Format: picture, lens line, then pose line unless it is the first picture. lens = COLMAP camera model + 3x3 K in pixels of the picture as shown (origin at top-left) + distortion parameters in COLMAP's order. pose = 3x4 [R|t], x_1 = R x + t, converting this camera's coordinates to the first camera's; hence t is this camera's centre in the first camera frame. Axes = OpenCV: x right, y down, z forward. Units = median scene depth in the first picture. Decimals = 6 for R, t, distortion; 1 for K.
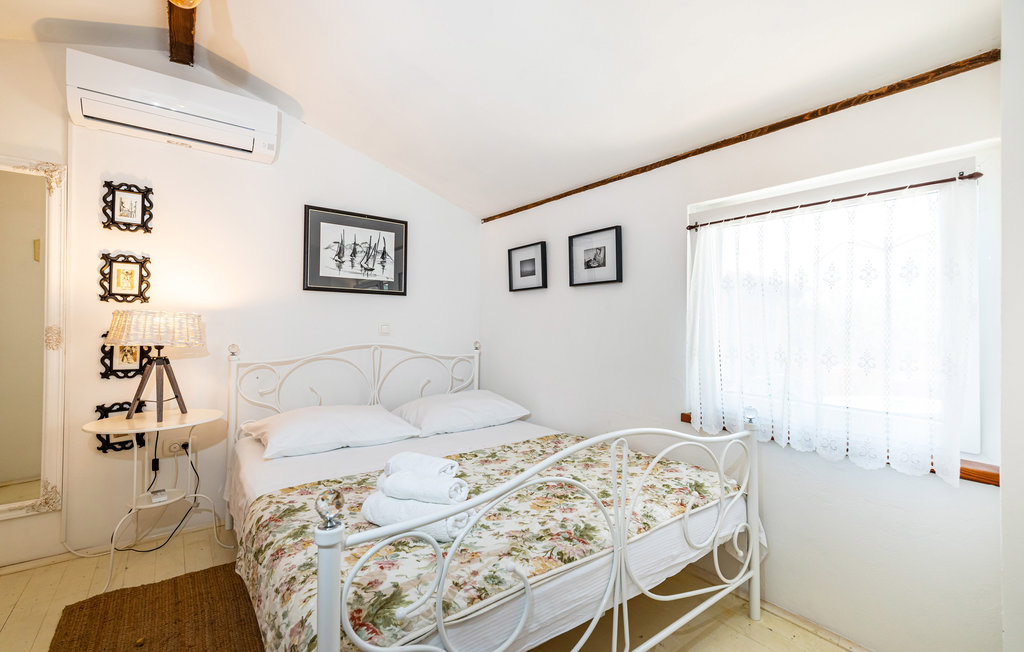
lens RADIAL K [[443.8, 0, 512.0], [0, 443.8, 320.4], [0, 0, 1]] dist [0.000905, 0.000161]
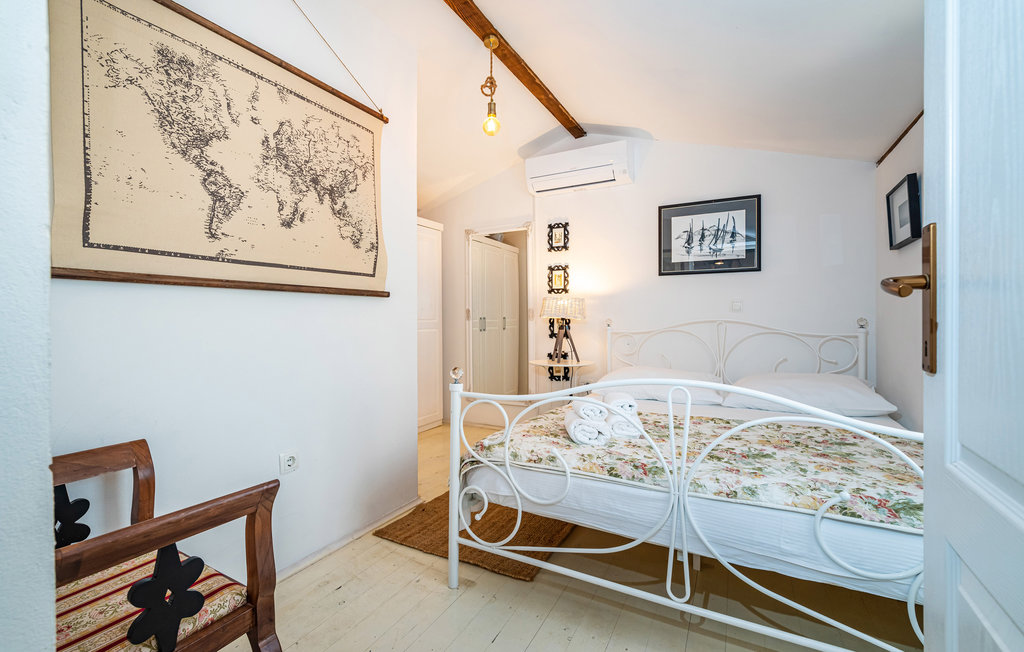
lens RADIAL K [[443.8, 0, 512.0], [0, 443.8, 320.4], [0, 0, 1]] dist [0.000905, 0.000161]
pose [[0.412007, -0.012013, -0.911101, 0.534773], [0.019158, 0.999806, -0.004519, 0.059403], [0.910979, -0.015593, 0.412158, 0.125775]]
